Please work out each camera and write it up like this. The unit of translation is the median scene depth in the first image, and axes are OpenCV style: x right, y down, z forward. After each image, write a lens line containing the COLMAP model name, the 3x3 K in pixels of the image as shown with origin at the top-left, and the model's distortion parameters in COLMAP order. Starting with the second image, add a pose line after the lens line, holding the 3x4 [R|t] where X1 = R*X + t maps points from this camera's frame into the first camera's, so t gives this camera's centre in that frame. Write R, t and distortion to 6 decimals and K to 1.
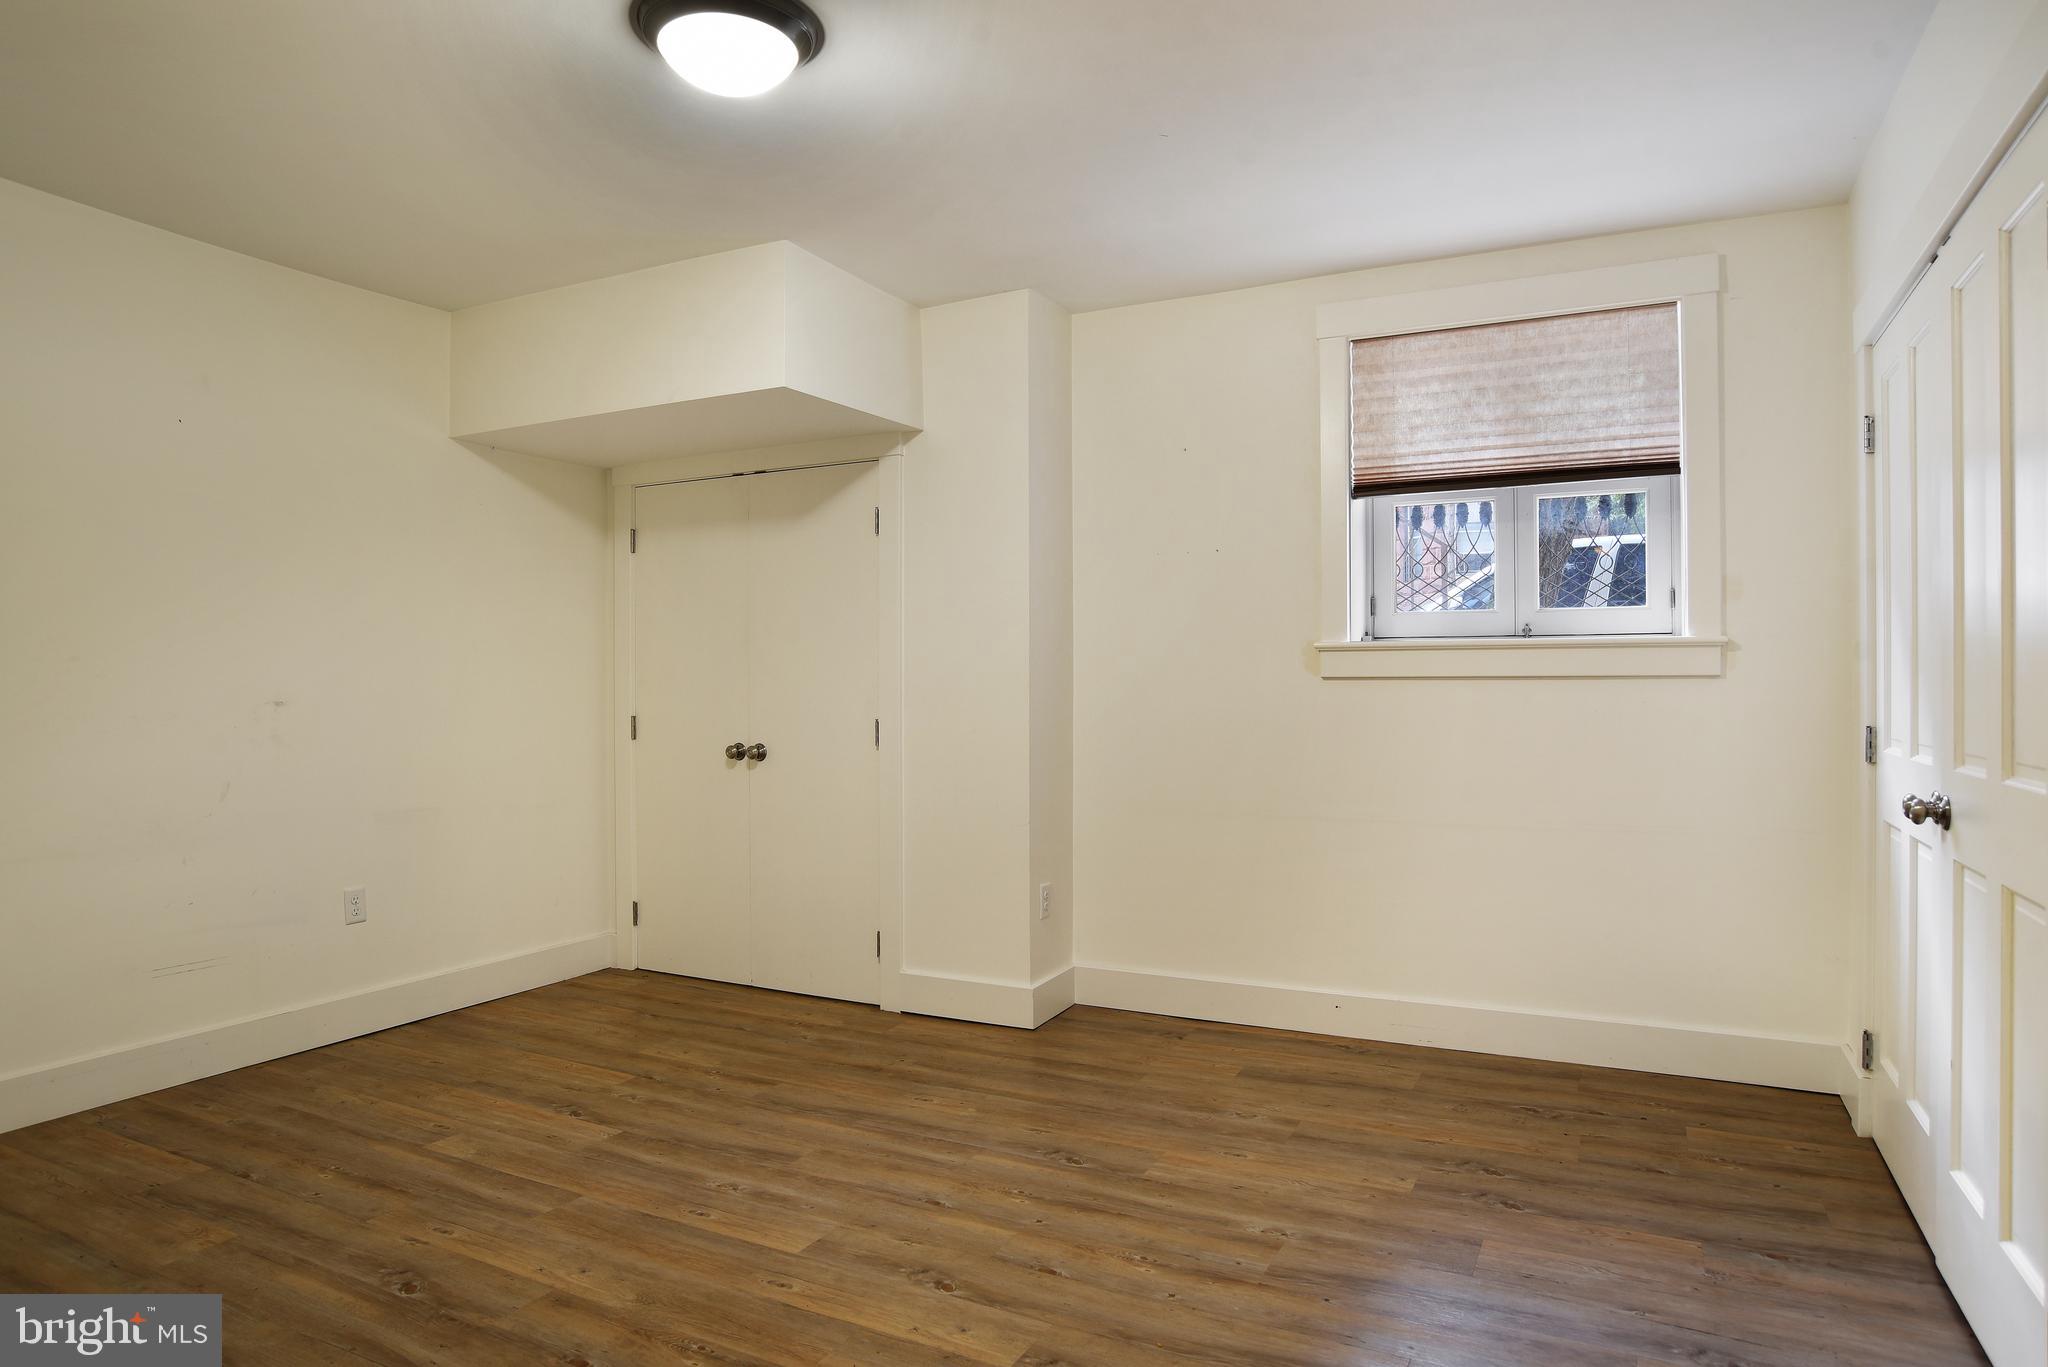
lens RADIAL K [[1211.8, 0, 978.5], [0, 1211.8, 659.4], [0, 0, 1]] dist [-0.111748, 0.059283]
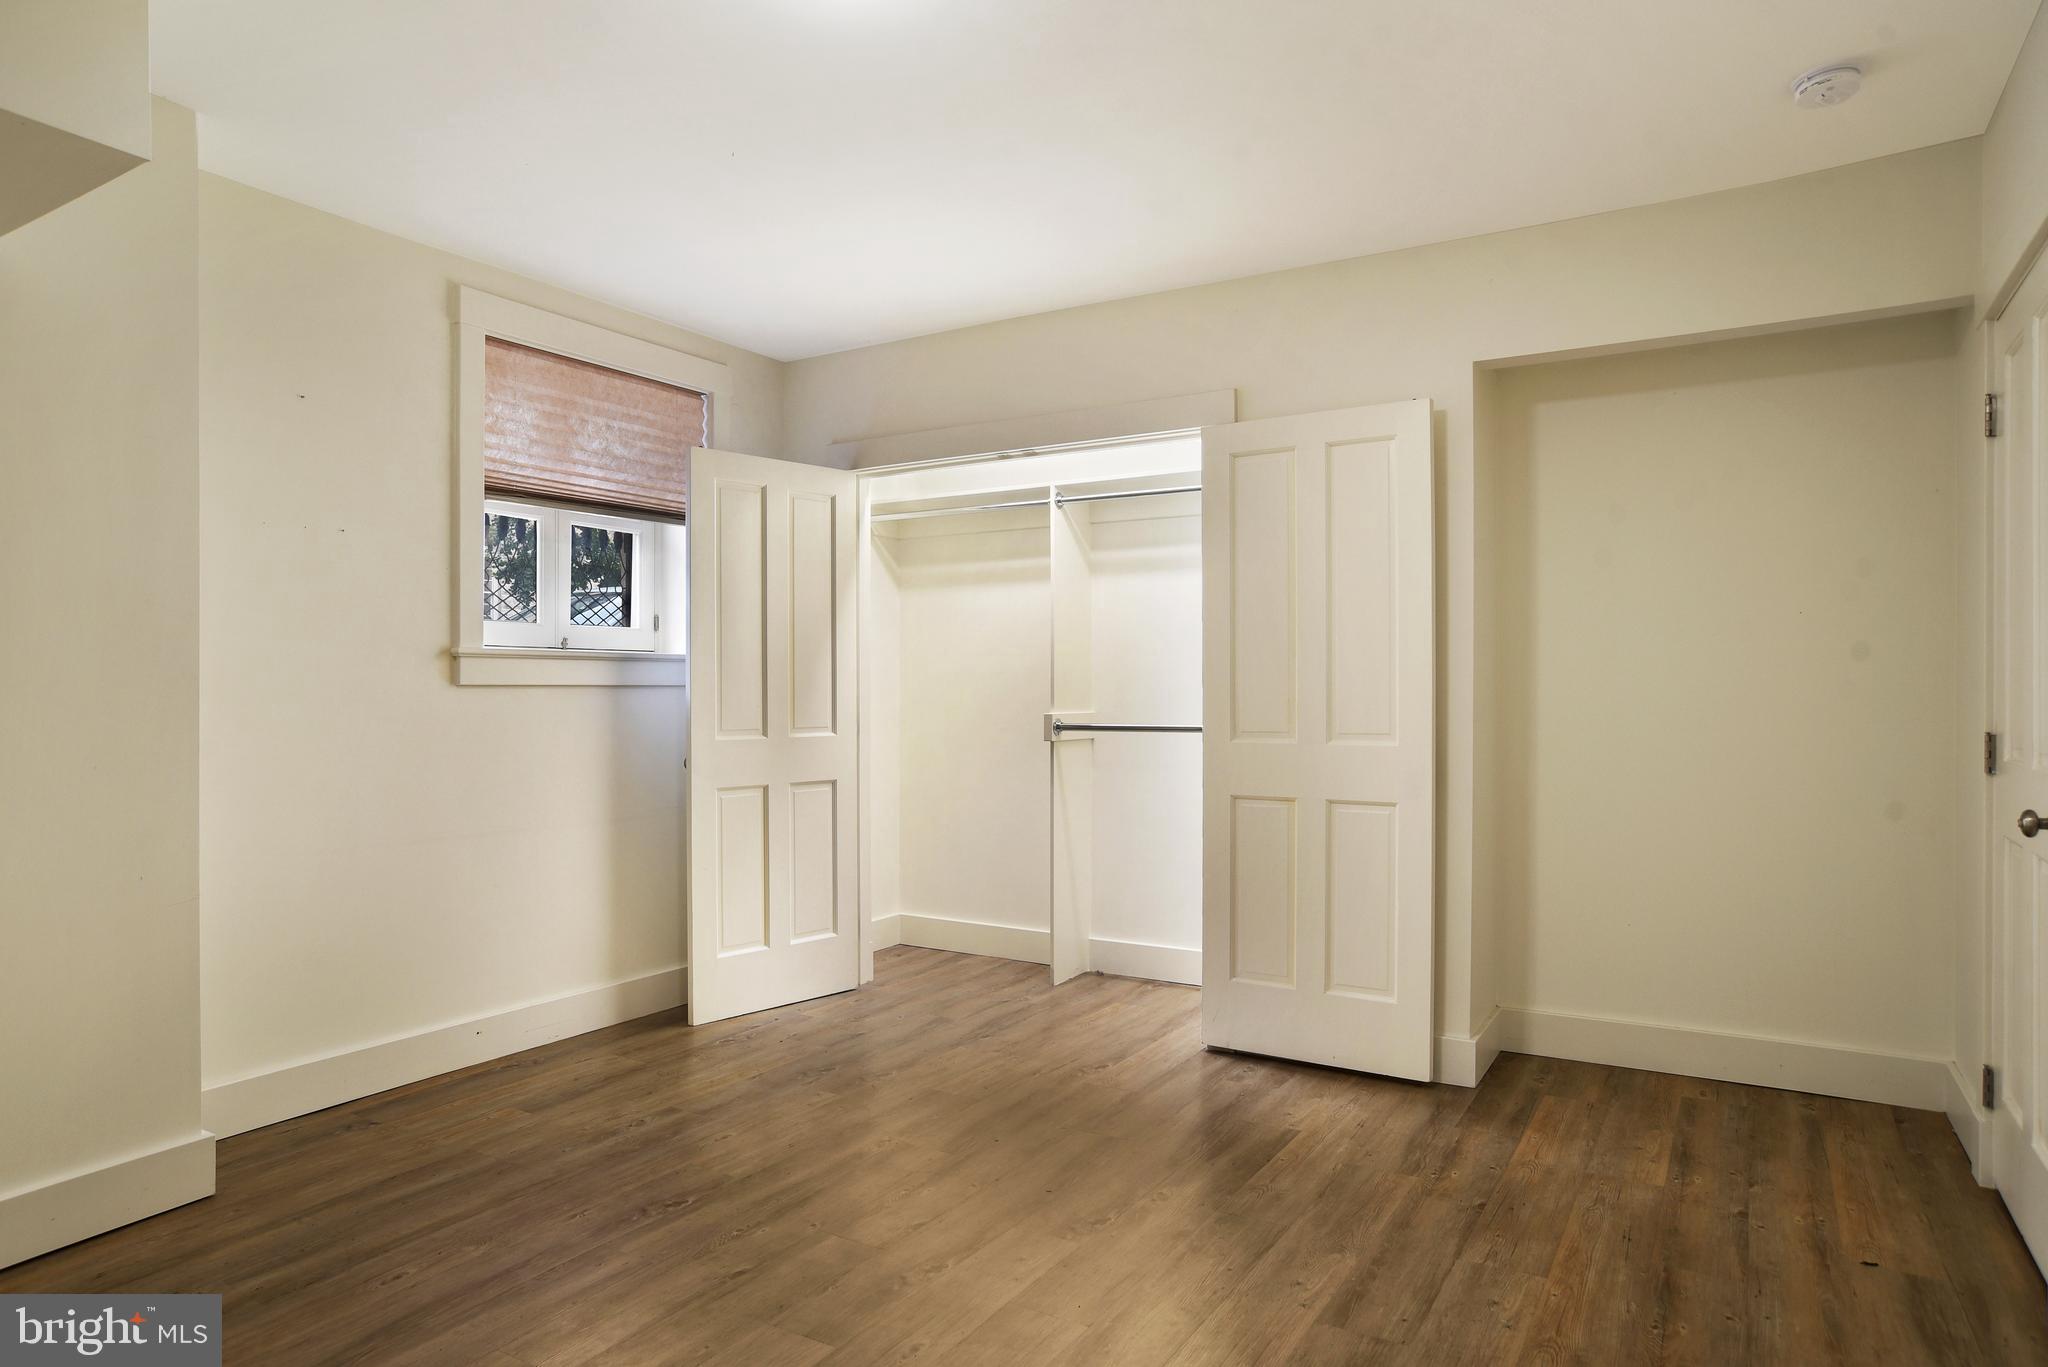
lens RADIAL K [[1242.2, 0, 1024.0], [0, 1242.2, 683.5], [0, 0, 1]] dist [0.019460, 0.001646]
pose [[0.078033, -0.001554, 0.996950, -0.712073], [-0.017278, 0.999846, 0.002911, 0.001900], [-0.996801, -0.017452, 0.077995, 0.528567]]
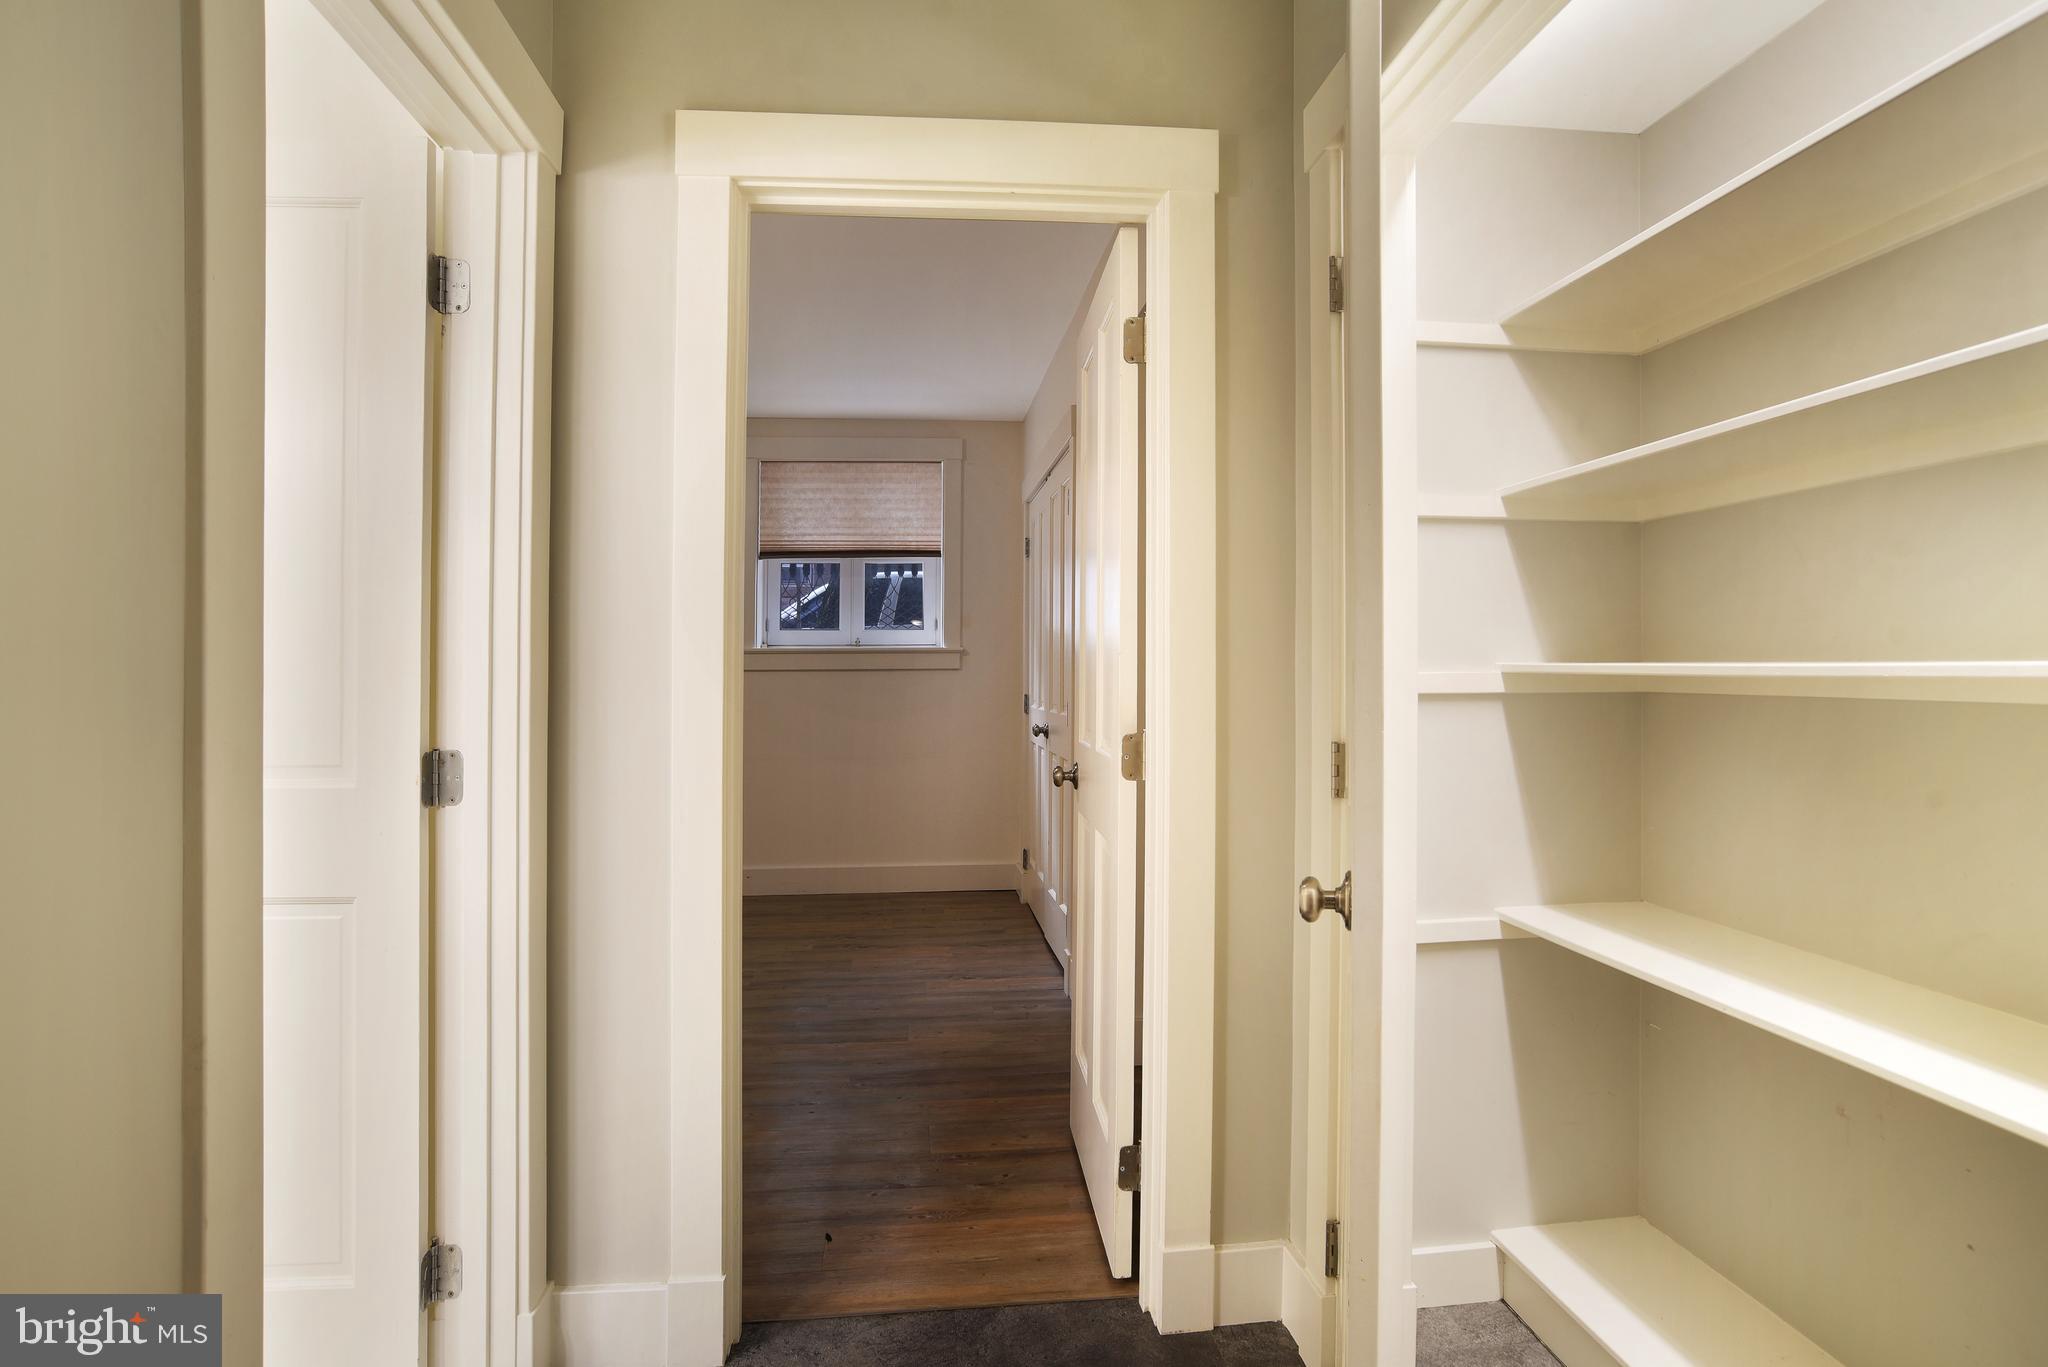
lens RADIAL K [[1063.7, 0, 974.2], [0, 1063.7, 667.8], [0, 0, 1]] dist [0.001064, -0.000065]
pose [[0.840592, 0.000478, 0.541669, -0.242518], [-0.007561, 0.999913, 0.010851, -0.005965], [-0.541617, -0.013217, 0.840522, -0.402690]]
